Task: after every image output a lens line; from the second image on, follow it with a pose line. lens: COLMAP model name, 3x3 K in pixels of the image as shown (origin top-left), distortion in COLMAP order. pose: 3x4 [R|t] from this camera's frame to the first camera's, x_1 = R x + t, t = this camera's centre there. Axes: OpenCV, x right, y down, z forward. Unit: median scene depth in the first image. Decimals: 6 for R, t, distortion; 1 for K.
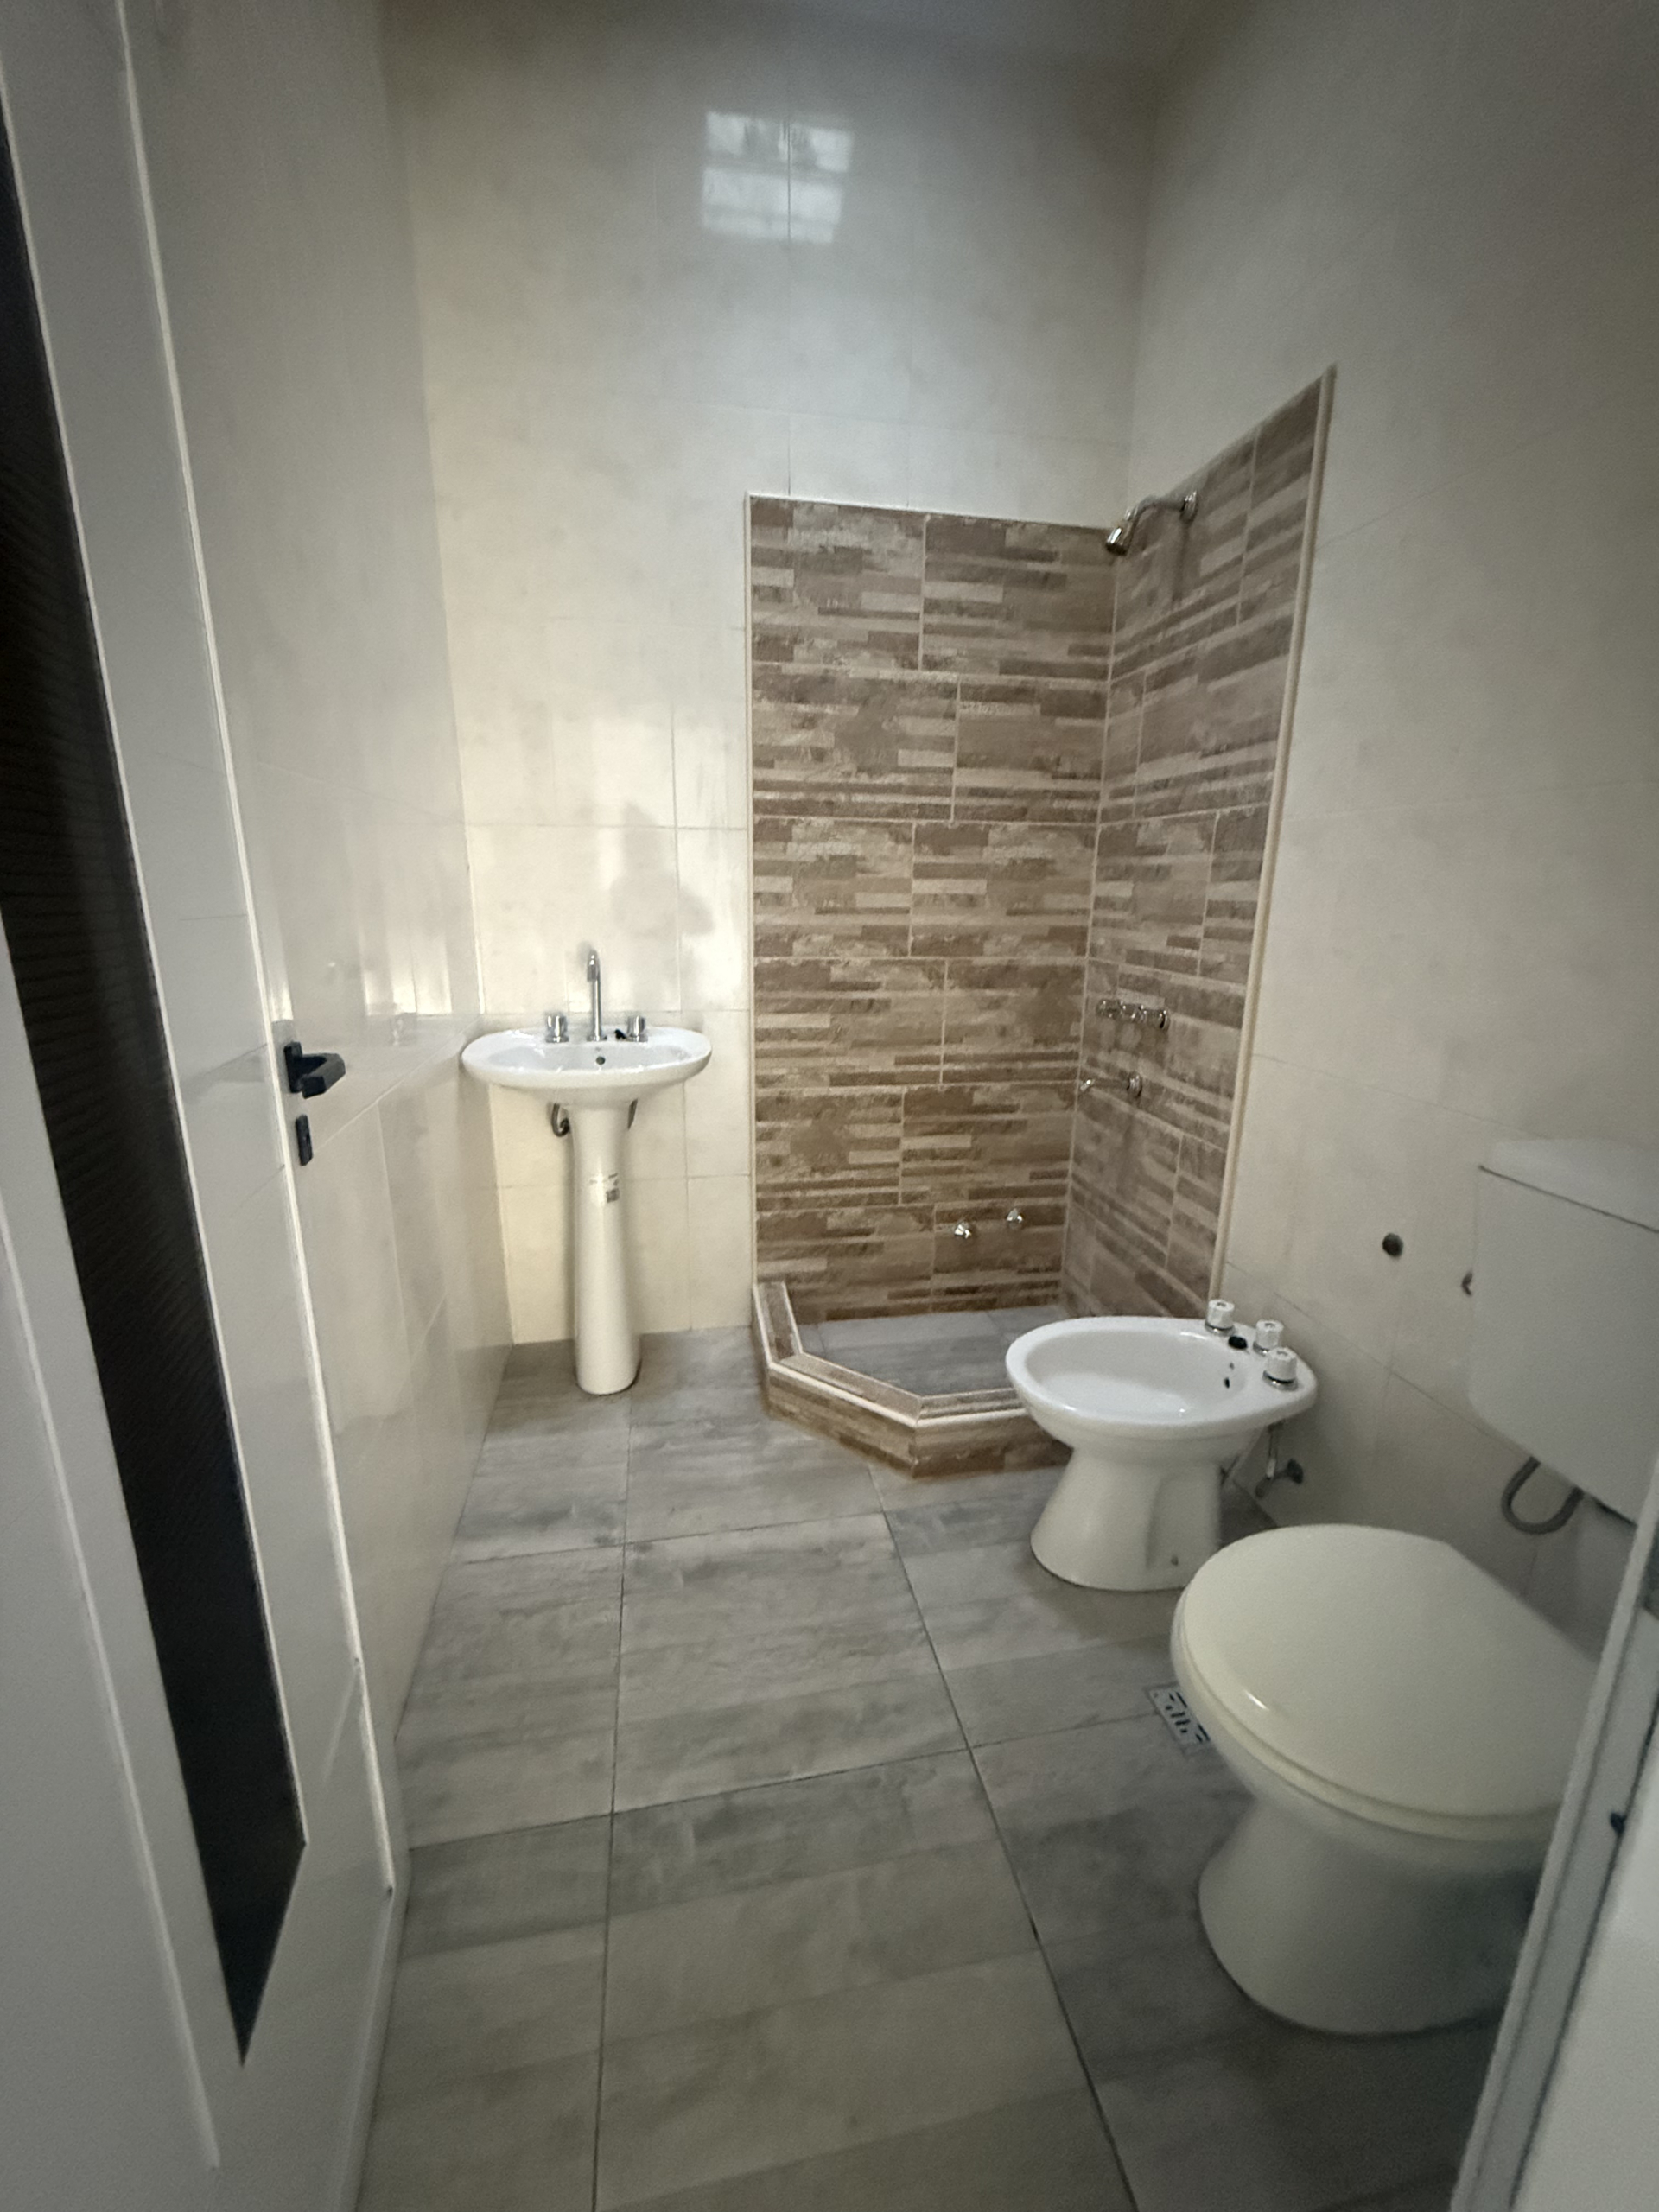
lens RADIAL K [[879.3, 0, 832.6], [0, 879.3, 1102.3], [0, 0, 1]] dist [0.000655, -0.000081]
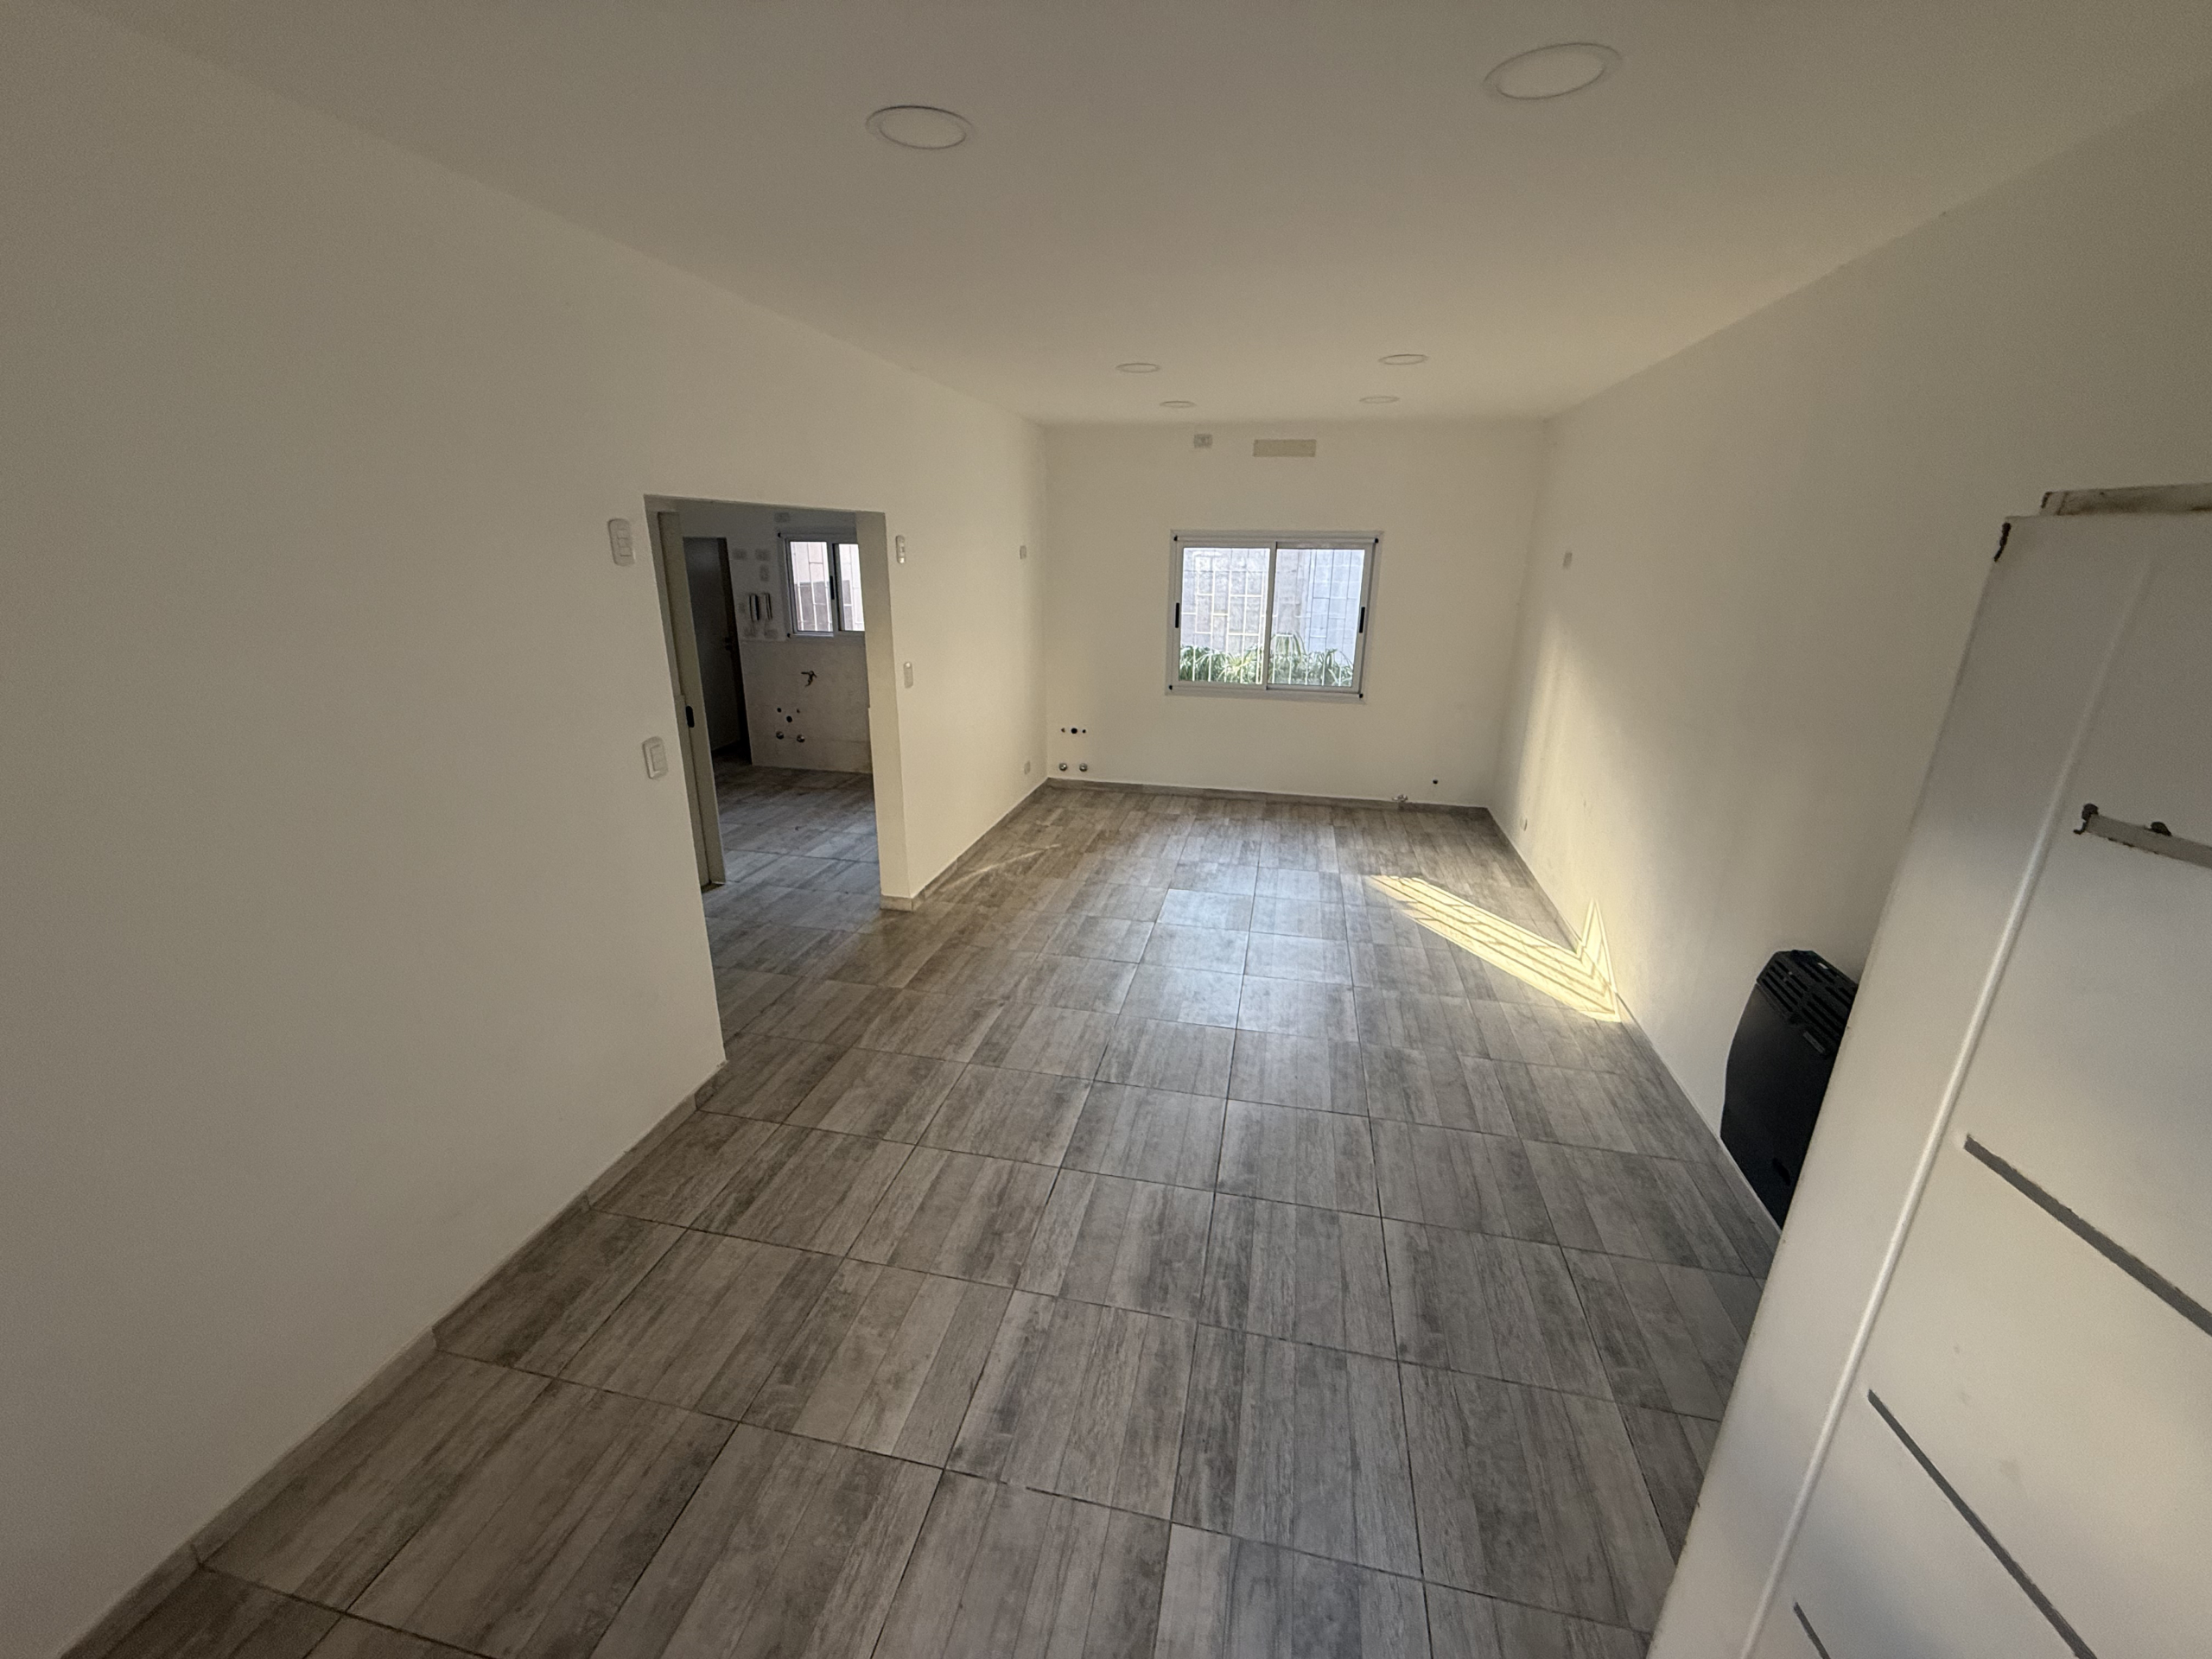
lens RADIAL K [[879.1, 0, 1102.1], [0, 879.1, 825.8], [0, 0, 1]] dist [0.000243, 0.000184]
pose [[0.392934, -0.293473, 0.871479, -1.093143], [0.217494, 0.950477, 0.222012, -0.534672], [-0.893476, 0.102305, 0.437303, 0.608833]]
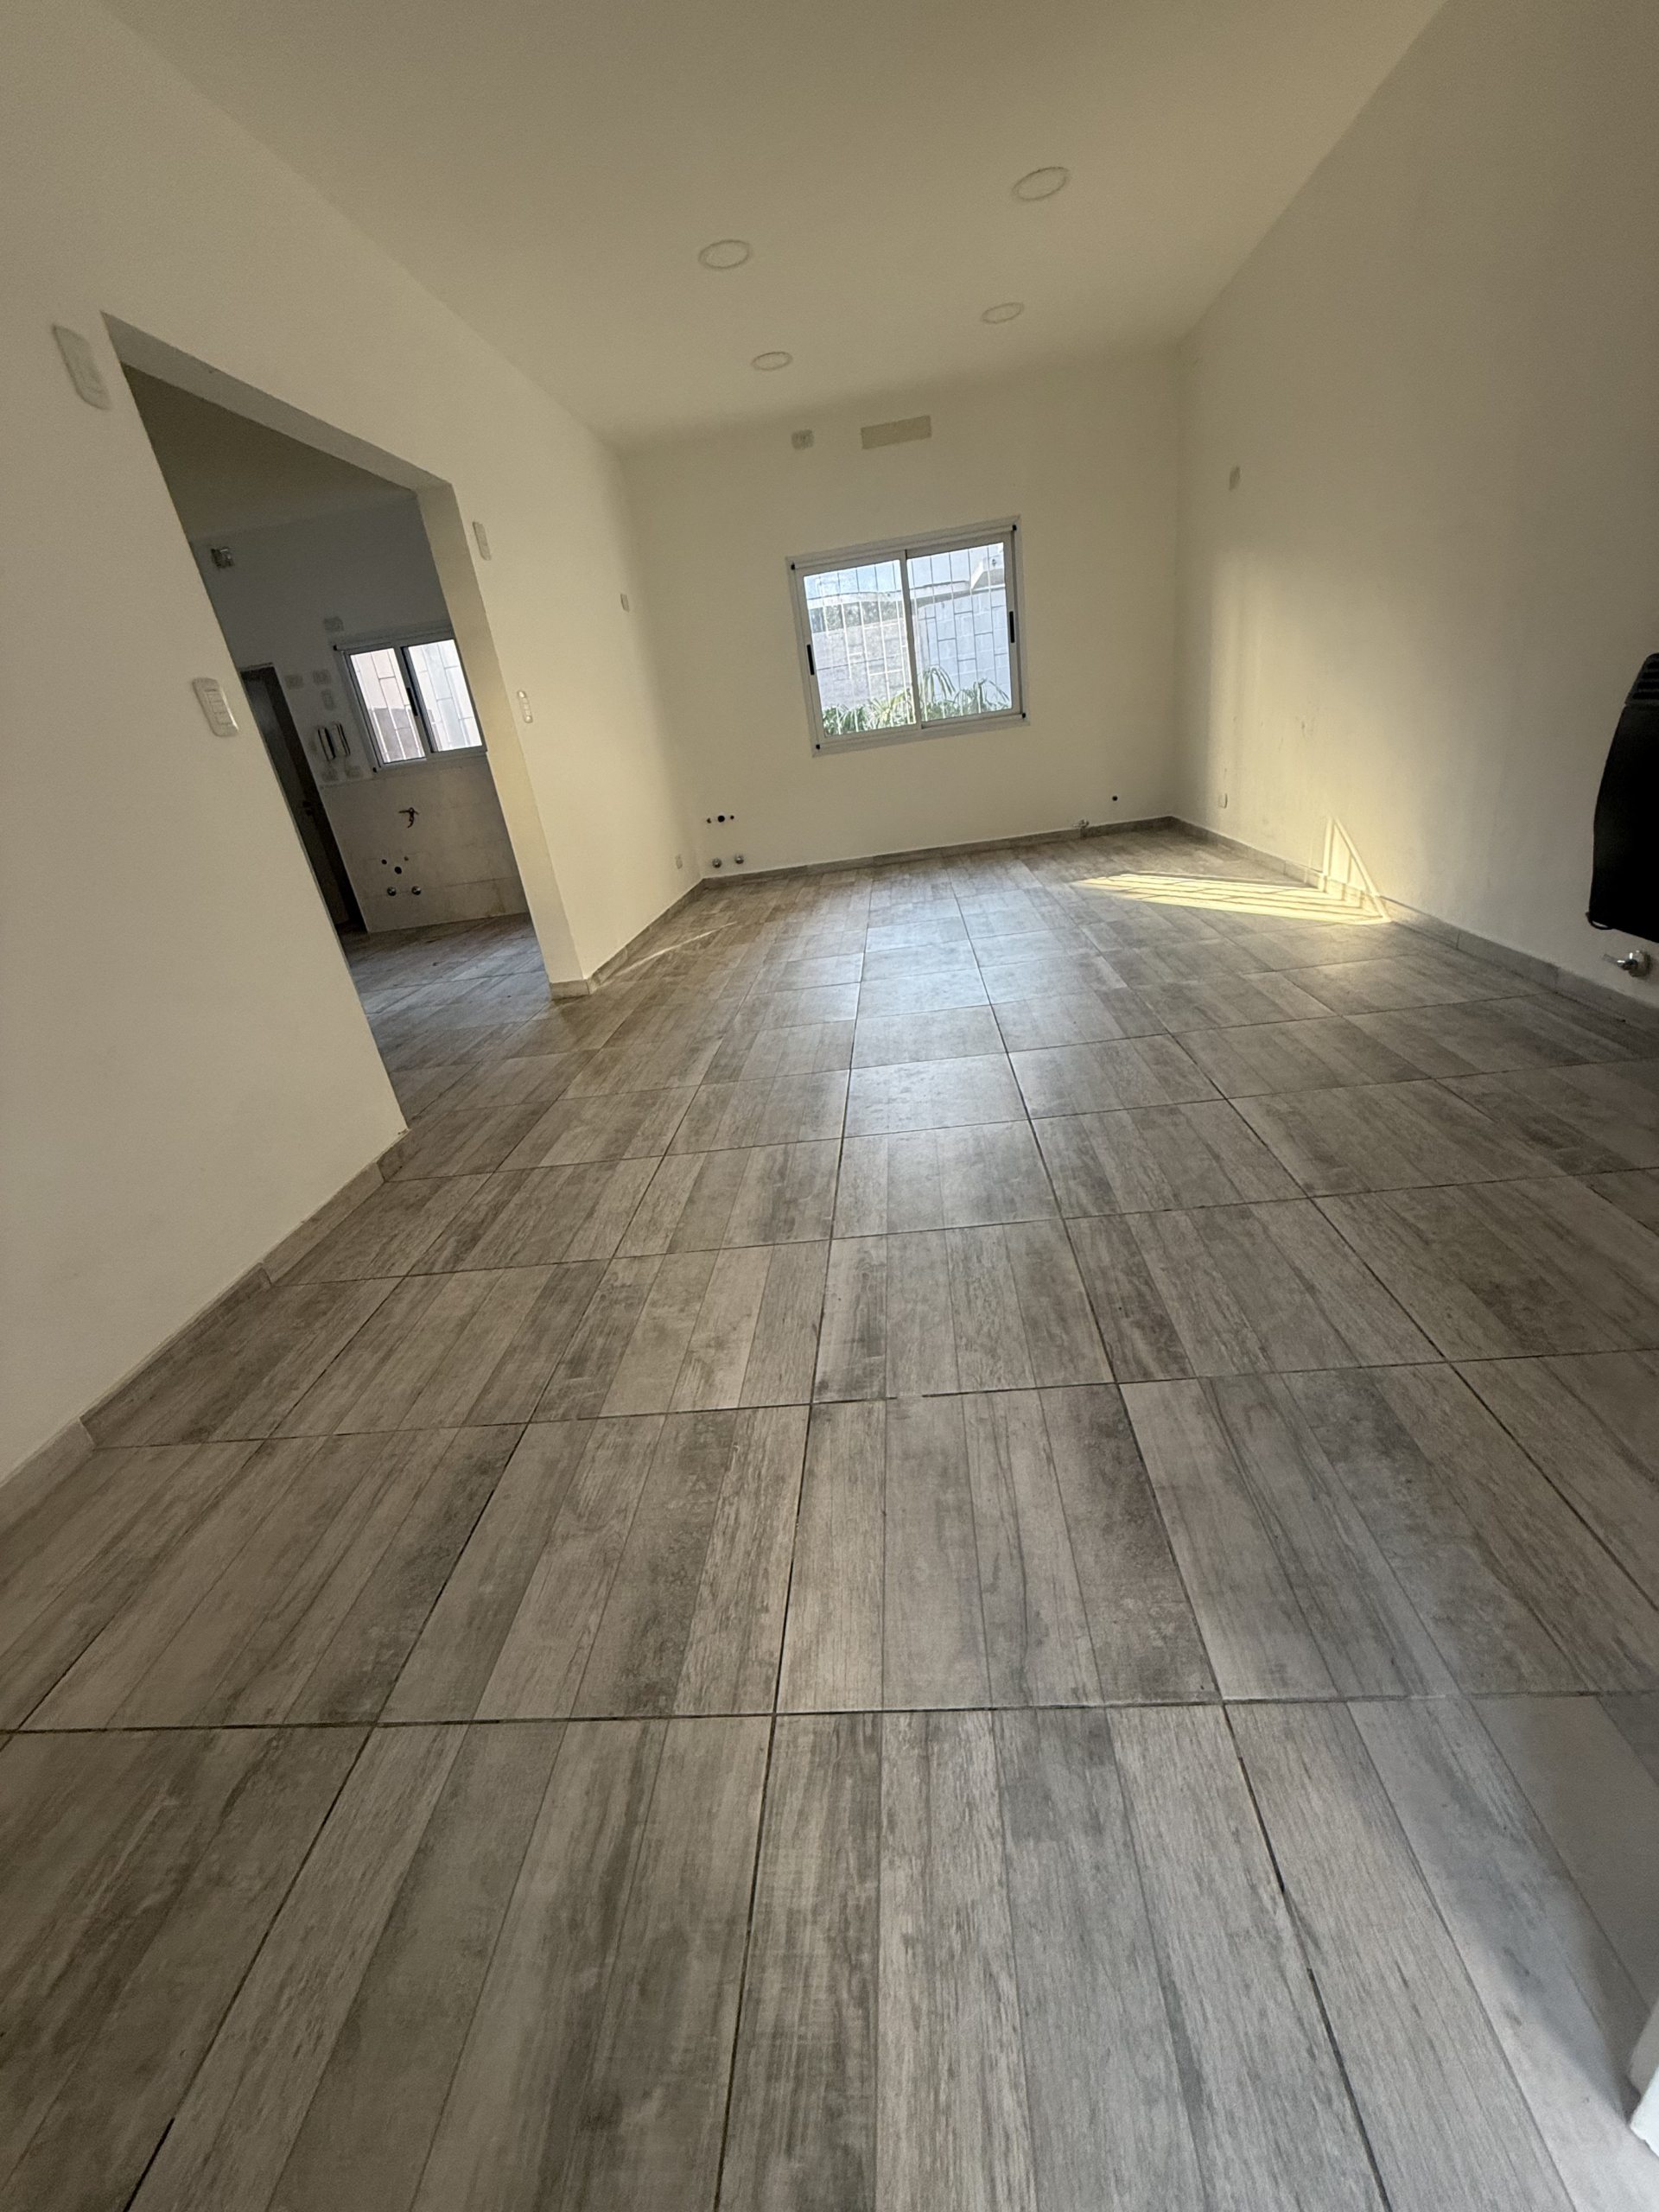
lens RADIAL K [[878.6, 0, 832.7], [0, 878.6, 1100.9], [0, 0, 1]] dist [-0.001297, 0.000243]
pose [[0.246772, -0.433502, 0.866706, -1.052866], [0.370548, 0.868611, 0.328951, -0.147103], [-0.895432, 0.239981, 0.374982, 0.901313]]
